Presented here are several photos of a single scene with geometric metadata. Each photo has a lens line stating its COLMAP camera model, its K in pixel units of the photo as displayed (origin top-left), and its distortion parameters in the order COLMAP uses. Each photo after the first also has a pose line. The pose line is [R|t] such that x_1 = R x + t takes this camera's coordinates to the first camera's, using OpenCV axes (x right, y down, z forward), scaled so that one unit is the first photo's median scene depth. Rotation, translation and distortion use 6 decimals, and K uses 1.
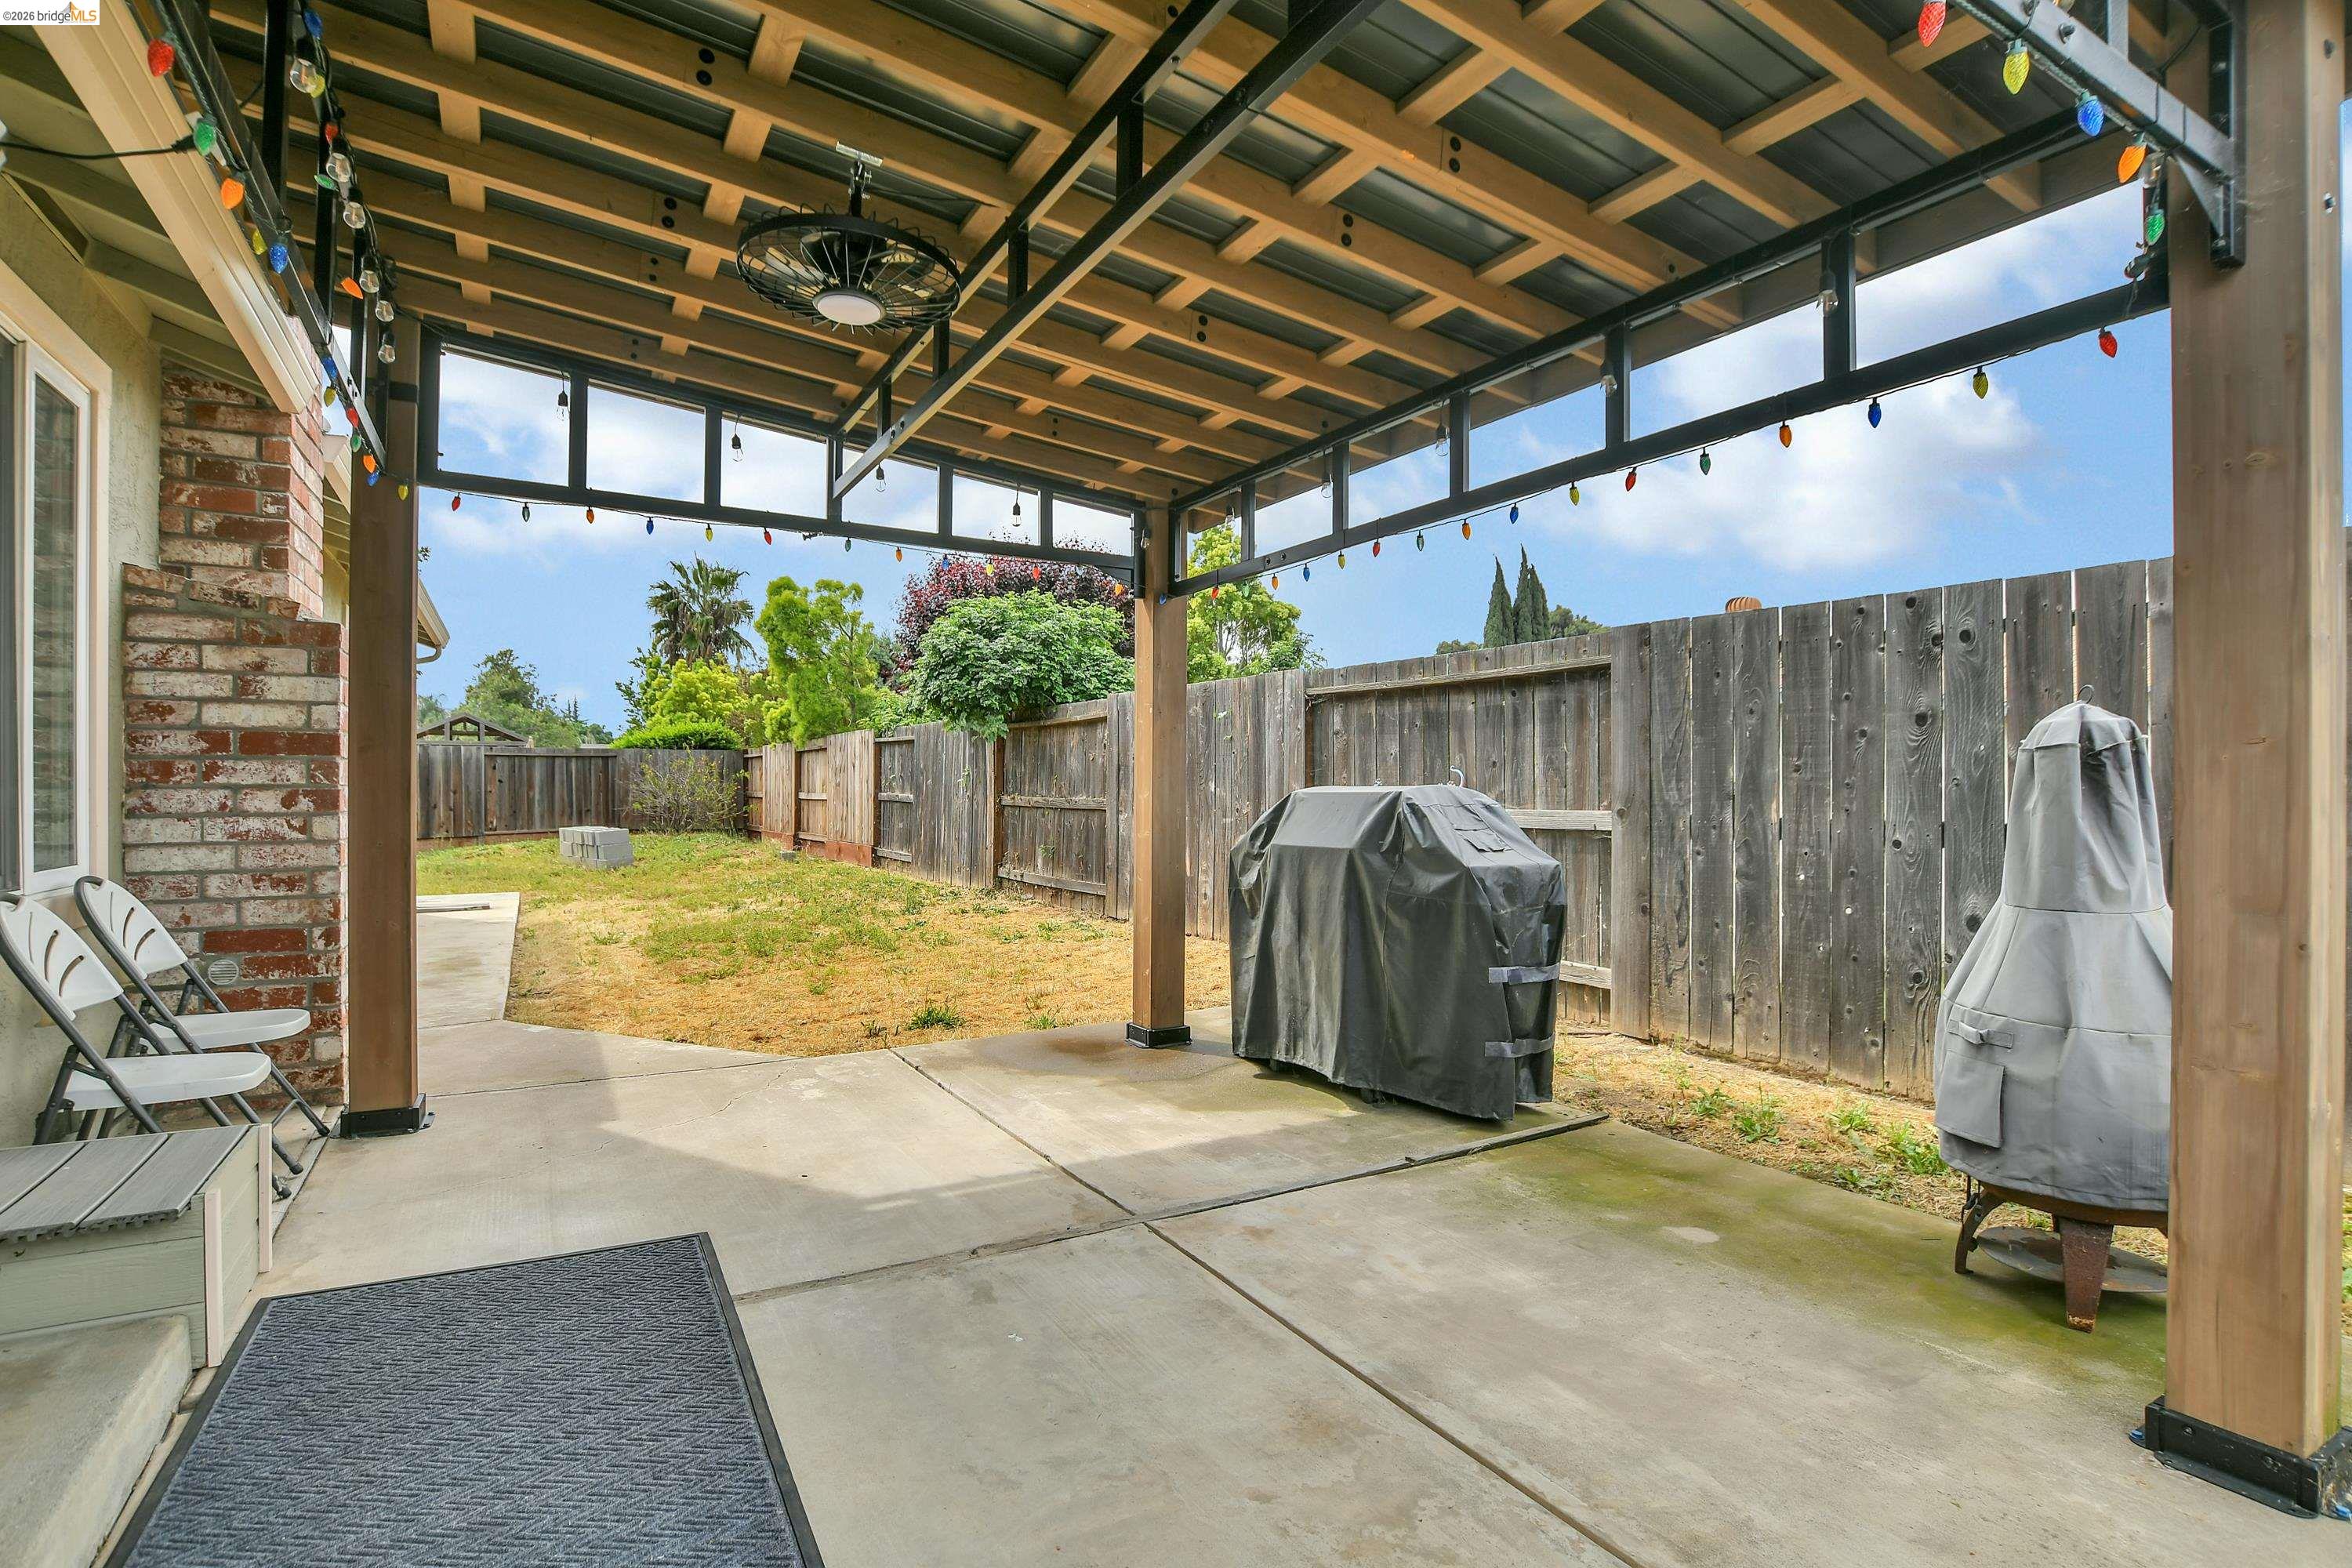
lens RADIAL K [[1113.4, 0, 1153.4], [0, 1113.4, 797.7], [0, 0, 1]] dist [-0.027584, 0.001864]
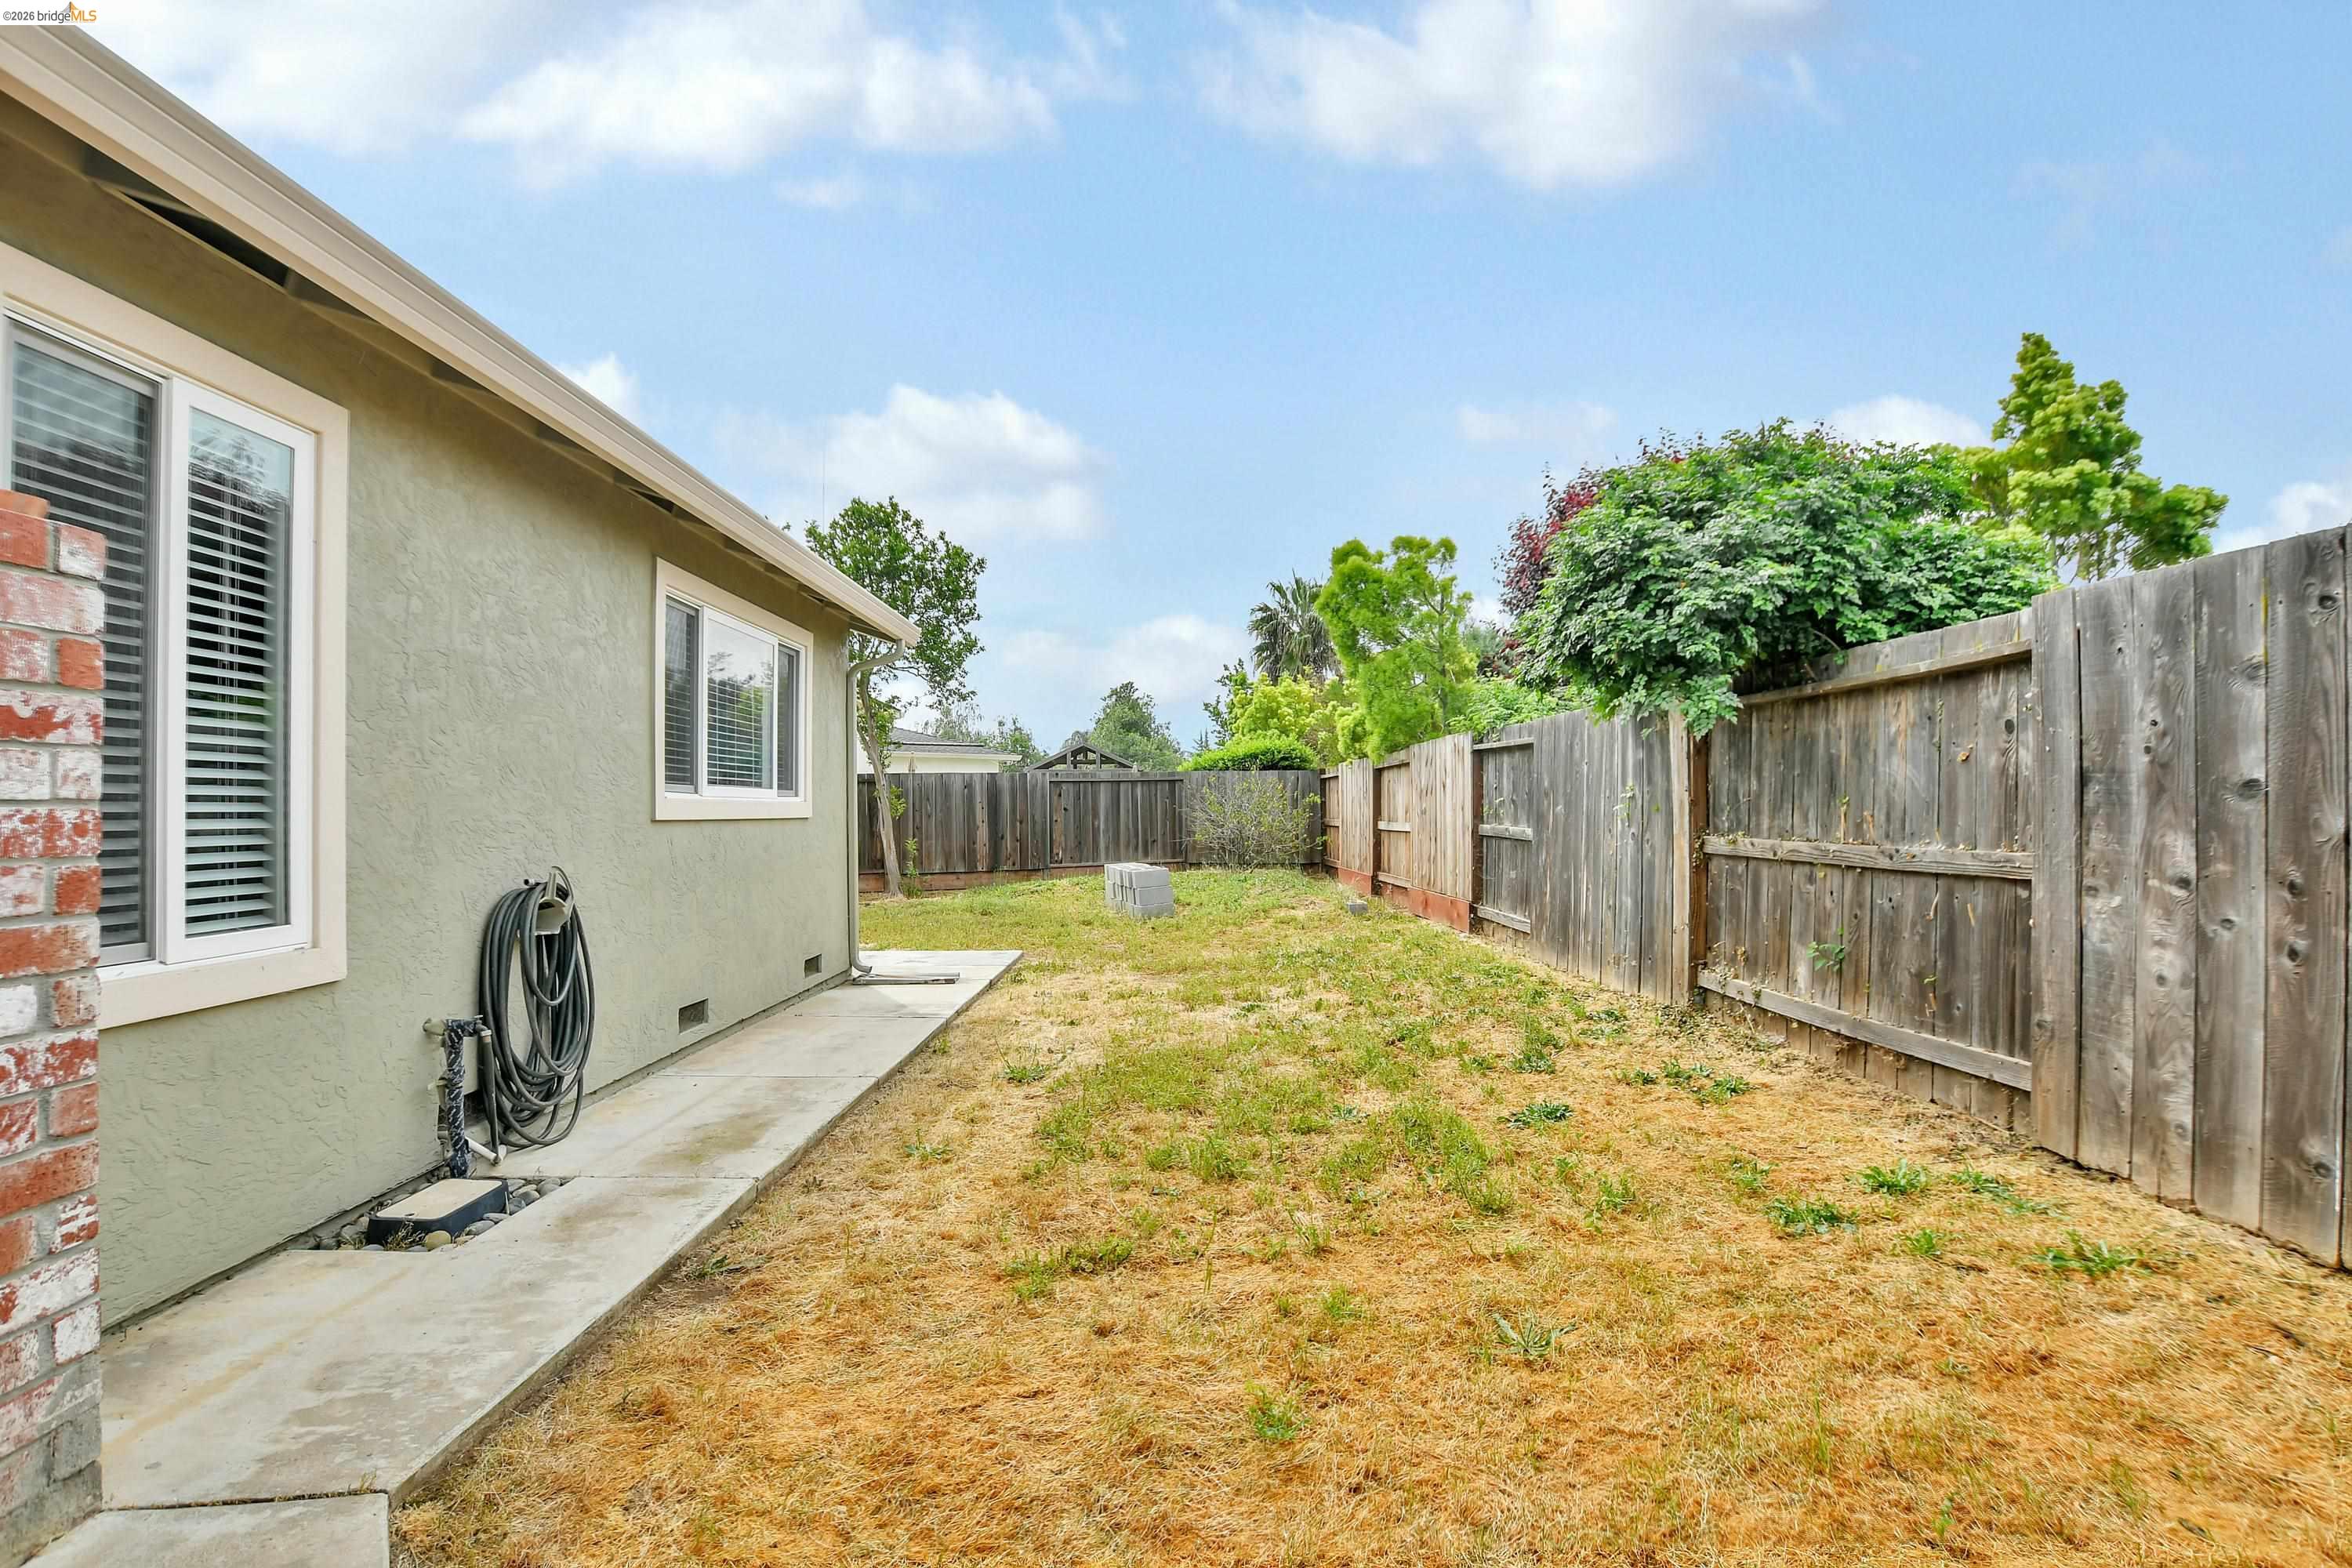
lens RADIAL K [[1113.4, 0, 1153.4], [0, 1113.4, 797.7], [0, 0, 1]] dist [-0.027584, 0.001864]
pose [[0.860214, -0.013091, -0.509765, -0.063642], [0.003566, 0.999800, -0.019658, -0.007229], [0.509921, 0.015092, 0.860089, 0.277761]]
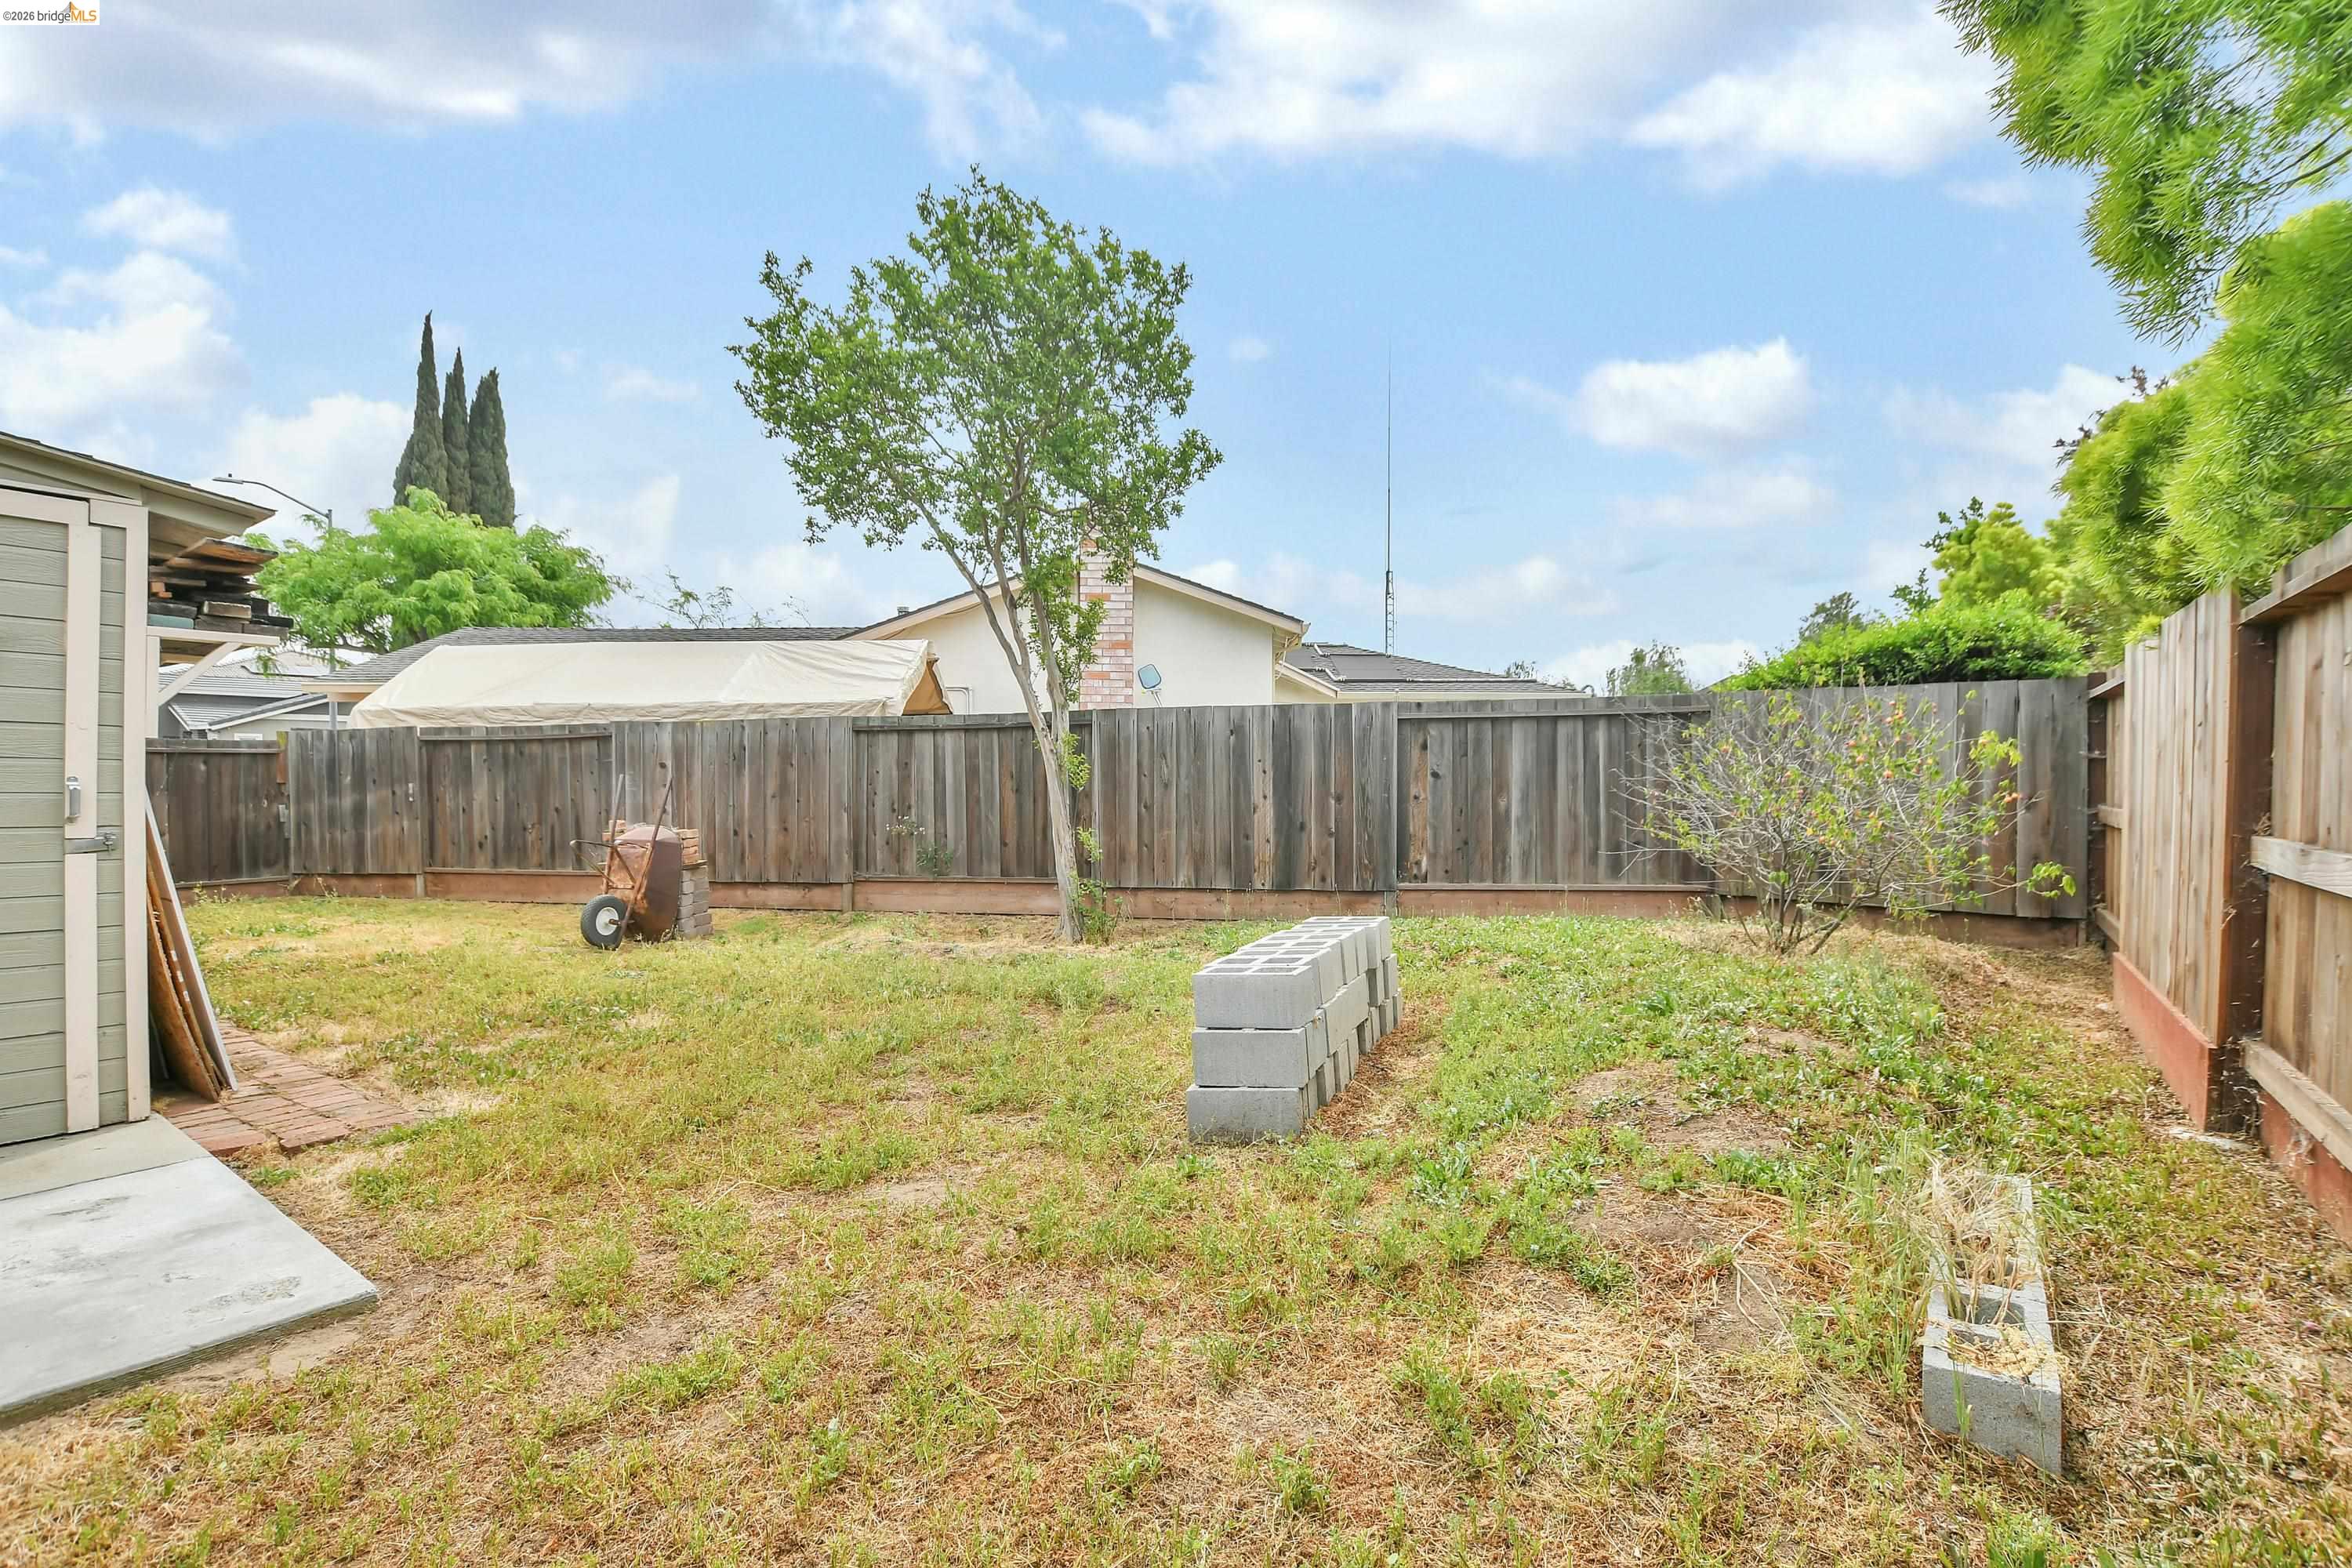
lens RADIAL K [[1113.4, 0, 1153.4], [0, 1113.4, 797.7], [0, 0, 1]] dist [-0.027584, 0.001864]
pose [[0.384977, 0.019026, -0.922730, -0.244350], [-0.011508, 0.999809, 0.015814, -0.013773], [0.922854, 0.004530, 0.385122, 0.836643]]
